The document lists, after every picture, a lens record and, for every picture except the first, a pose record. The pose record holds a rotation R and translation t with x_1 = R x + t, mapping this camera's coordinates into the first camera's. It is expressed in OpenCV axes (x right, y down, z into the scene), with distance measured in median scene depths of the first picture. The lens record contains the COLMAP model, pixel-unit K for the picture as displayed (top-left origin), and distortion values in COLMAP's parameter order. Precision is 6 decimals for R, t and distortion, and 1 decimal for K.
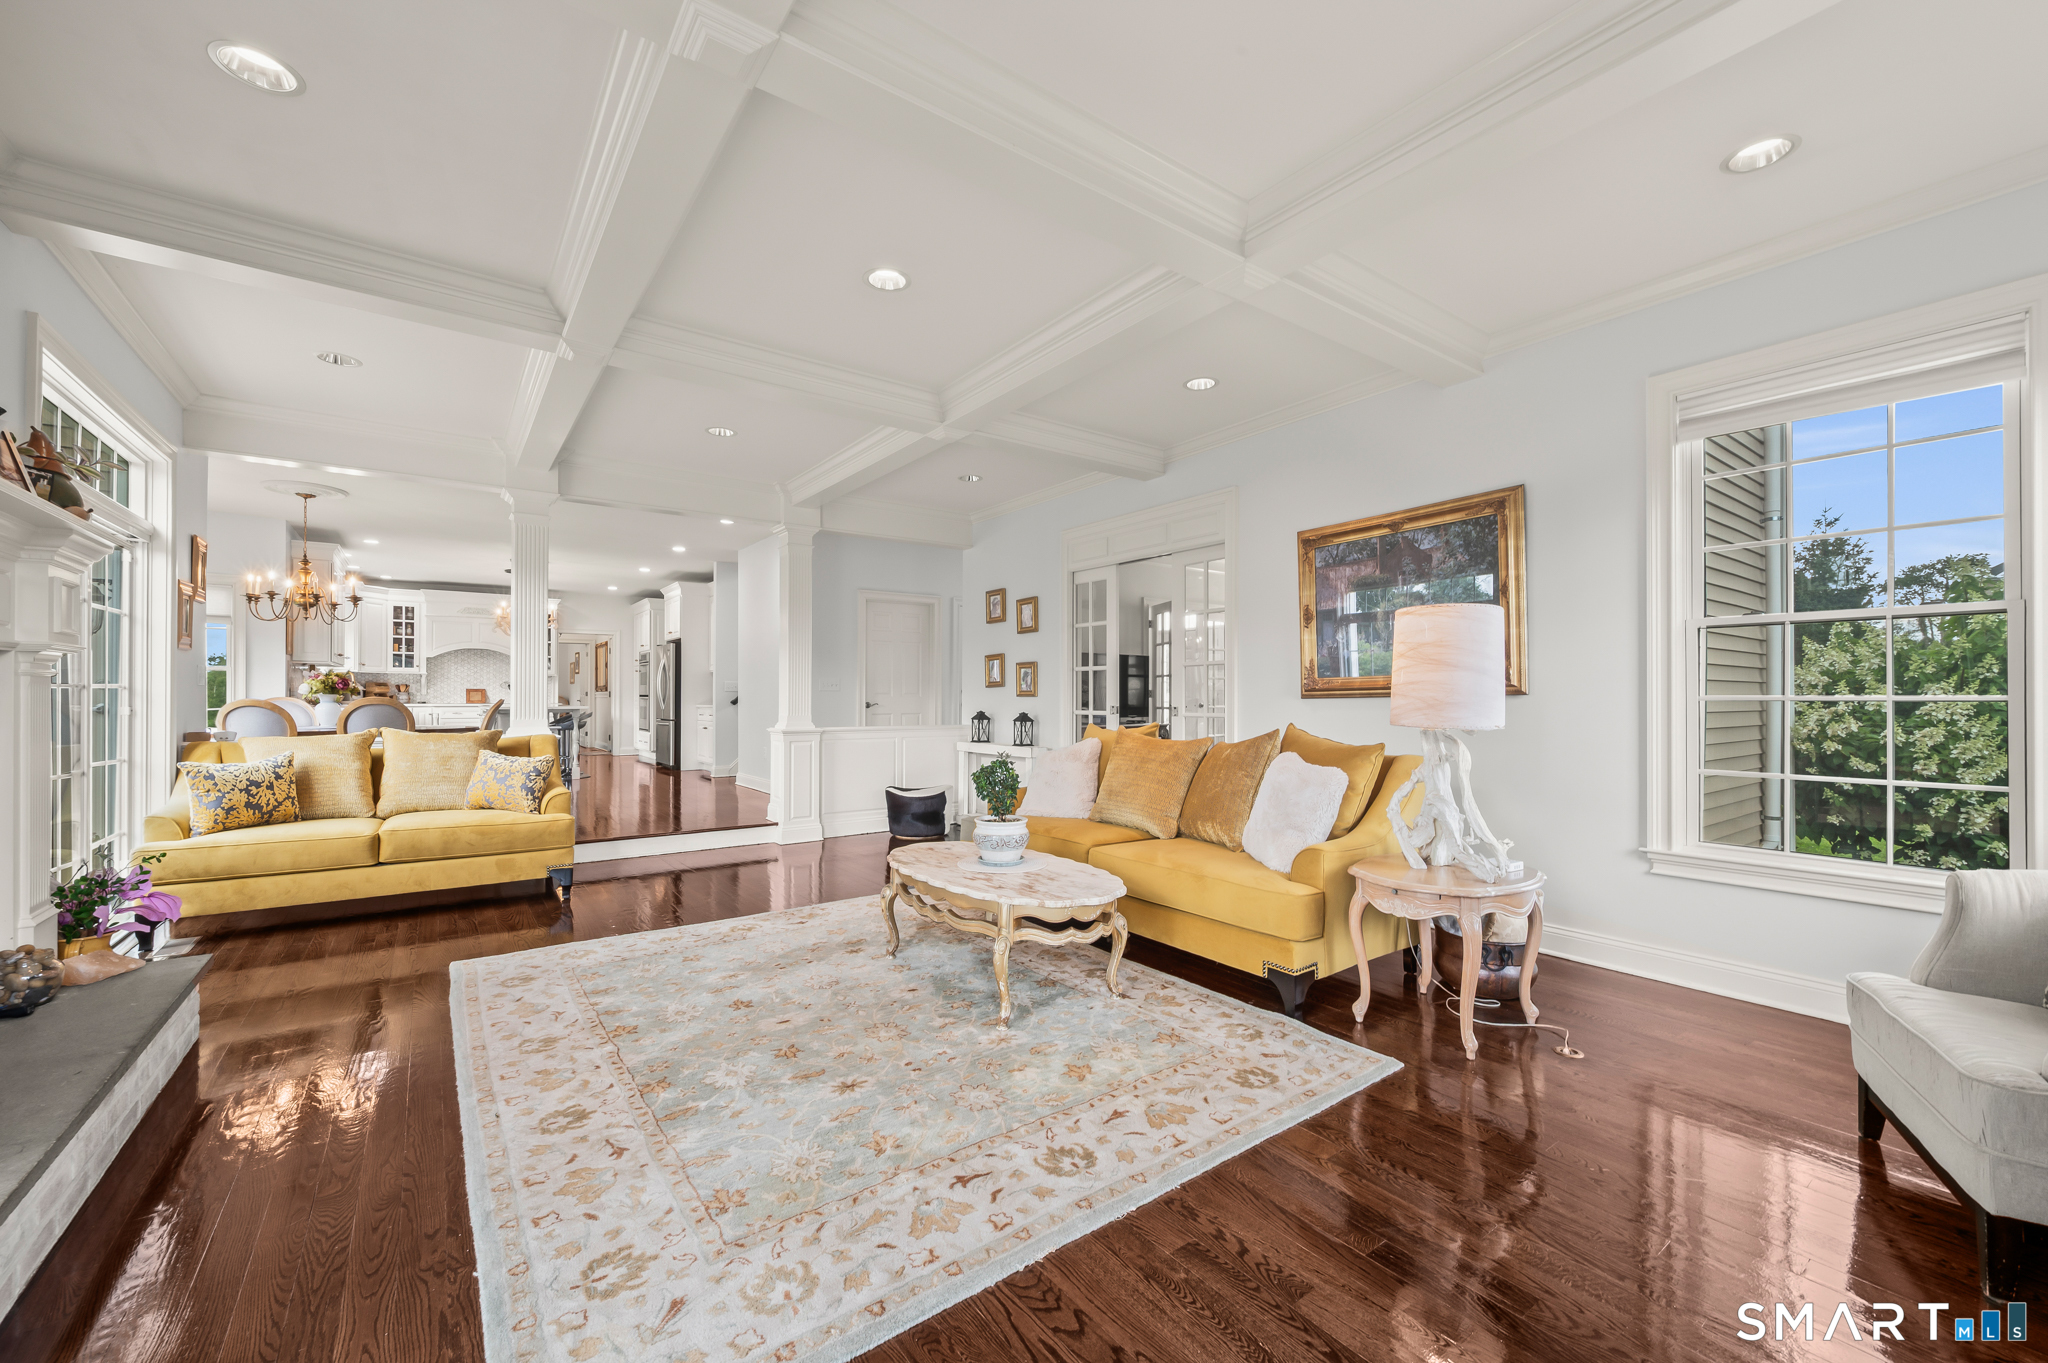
lens RADIAL K [[812.9, 0, 1035.7], [0, 812.9, 693.7], [0, 0, 1]] dist [0.000986, 0.000463]
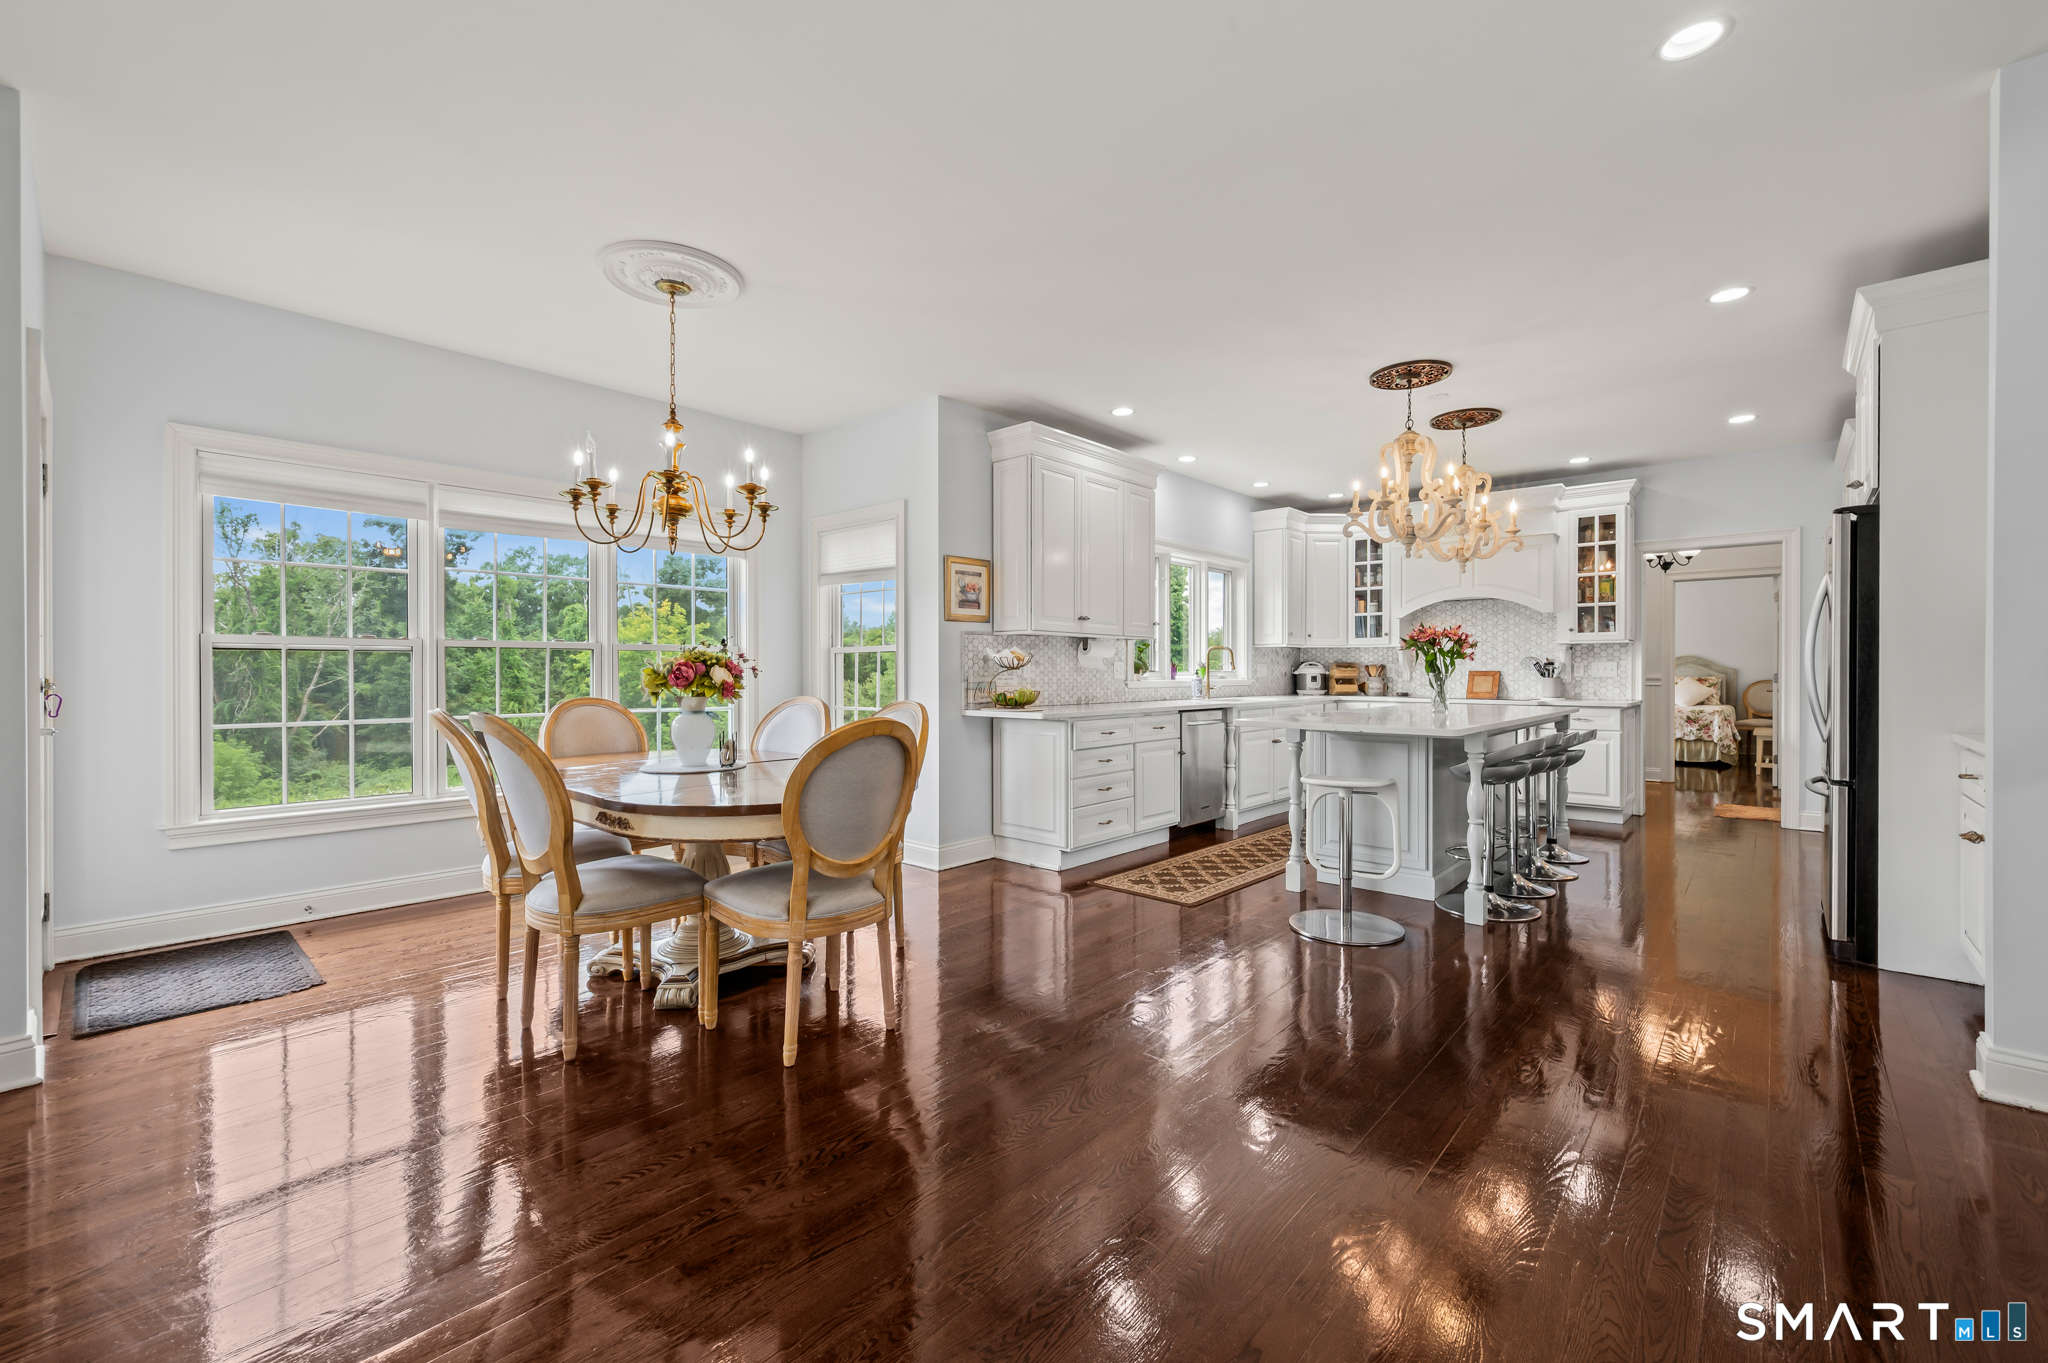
lens RADIAL K [[812.9, 0, 1027.6], [0, 812.9, 674.1], [0, 0, 1]] dist [0.000986, 0.000463]
pose [[0.178513, 0.009208, -0.983894, -0.211322], [0.007885, 0.999911, 0.010788, -0.013113], [0.983906, -0.009683, 0.178425, 0.631028]]
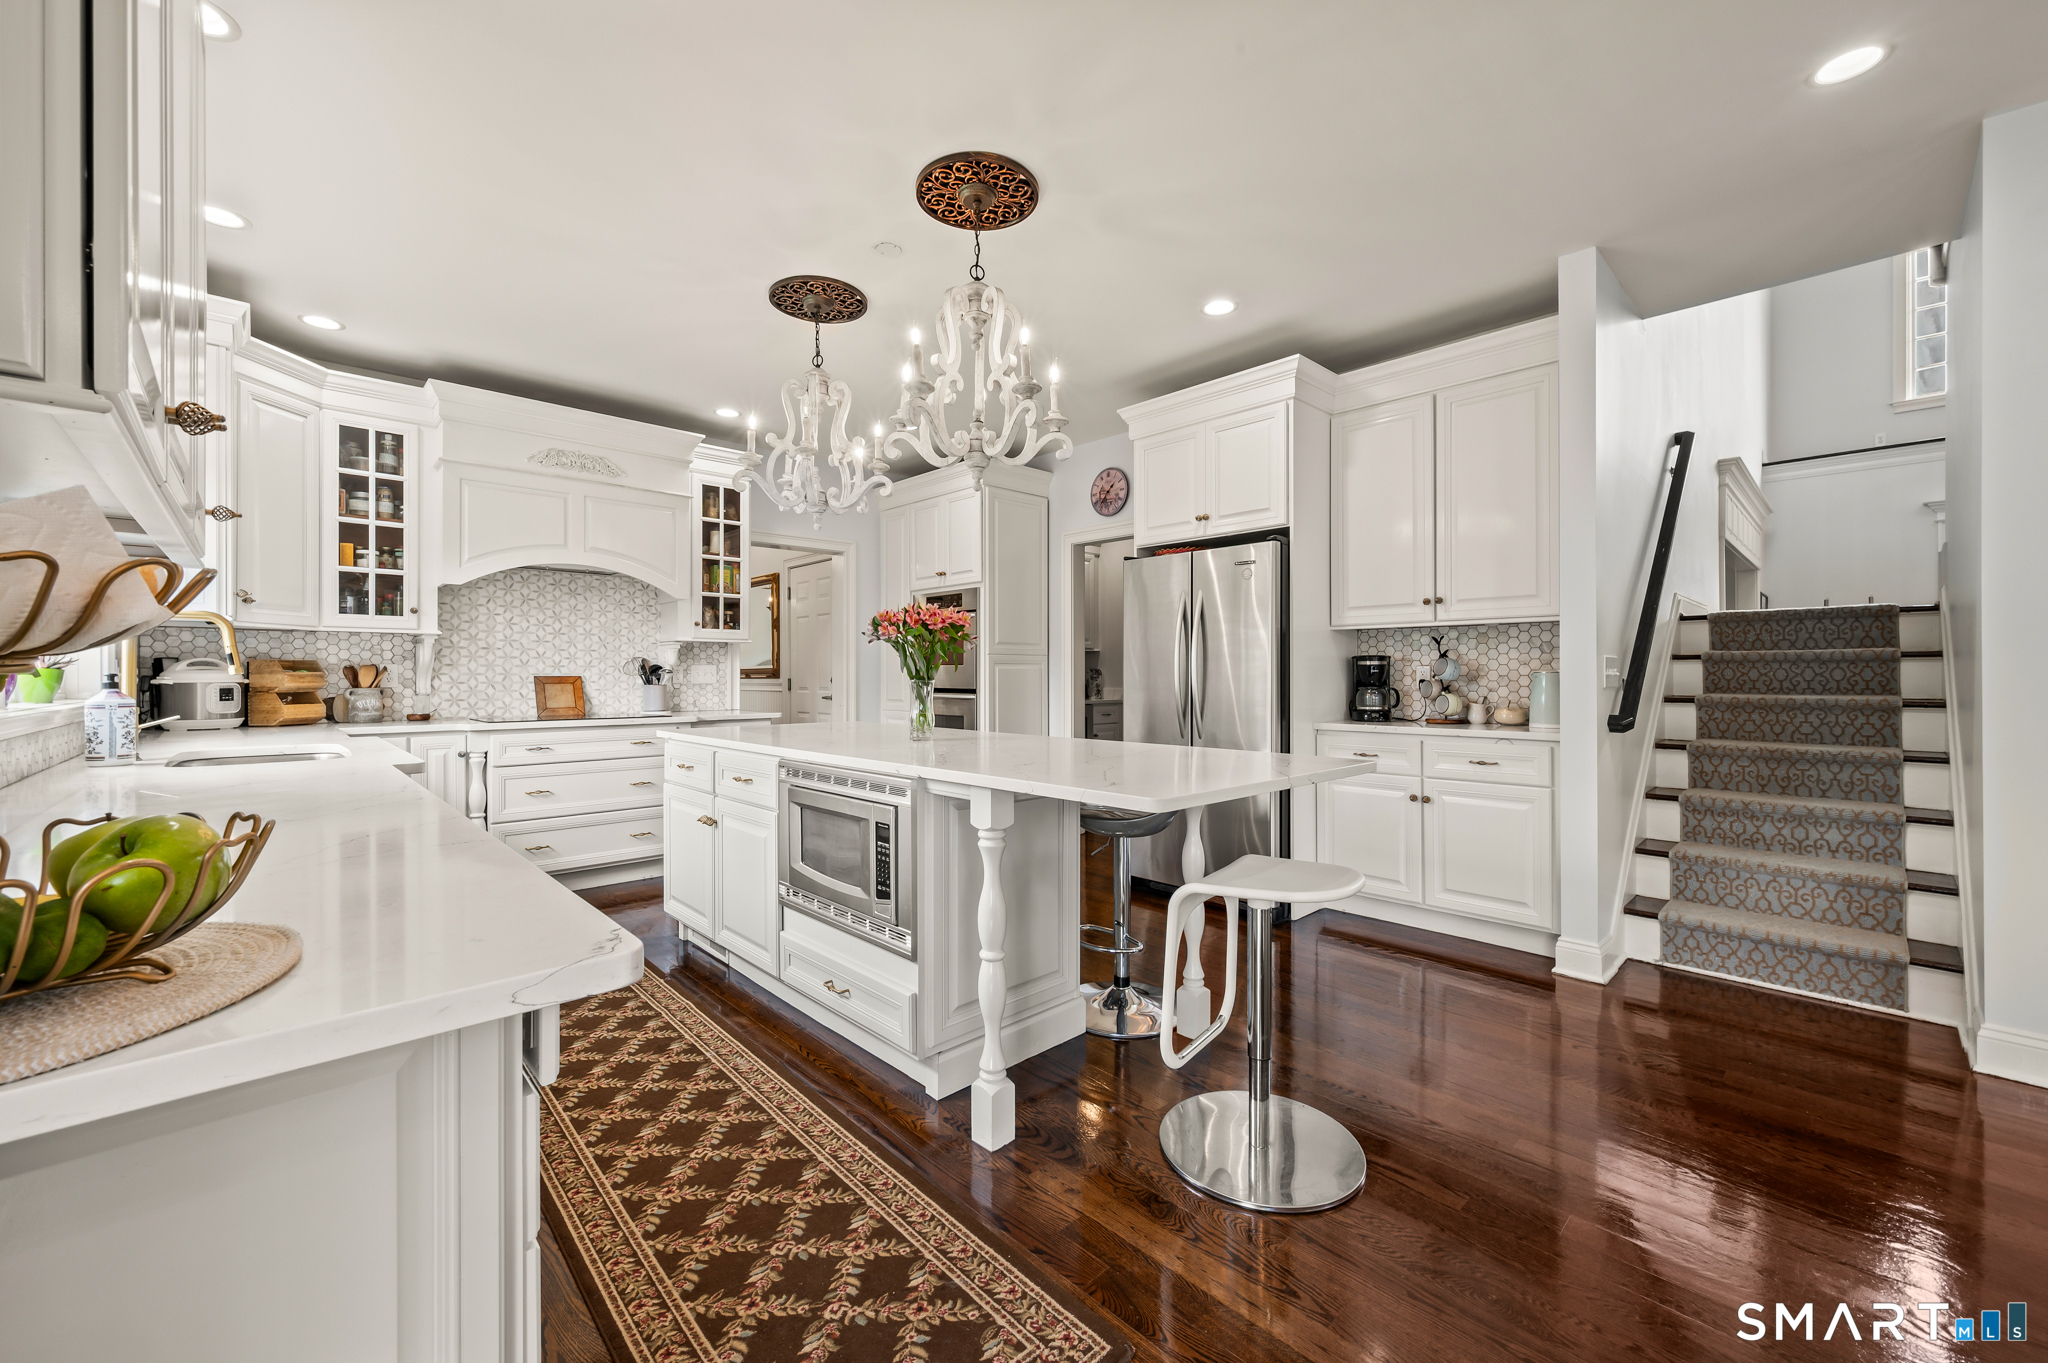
lens RADIAL K [[812.9, 0, 1017.1], [0, 812.9, 673.8], [0, 0, 1]] dist [0.000986, 0.000463]
pose [[0.994278, 0.001154, 0.106815, -0.549728], [-0.001710, 0.999985, 0.005112, -0.010127], [-0.106808, -0.005266, 0.994266, 0.640857]]
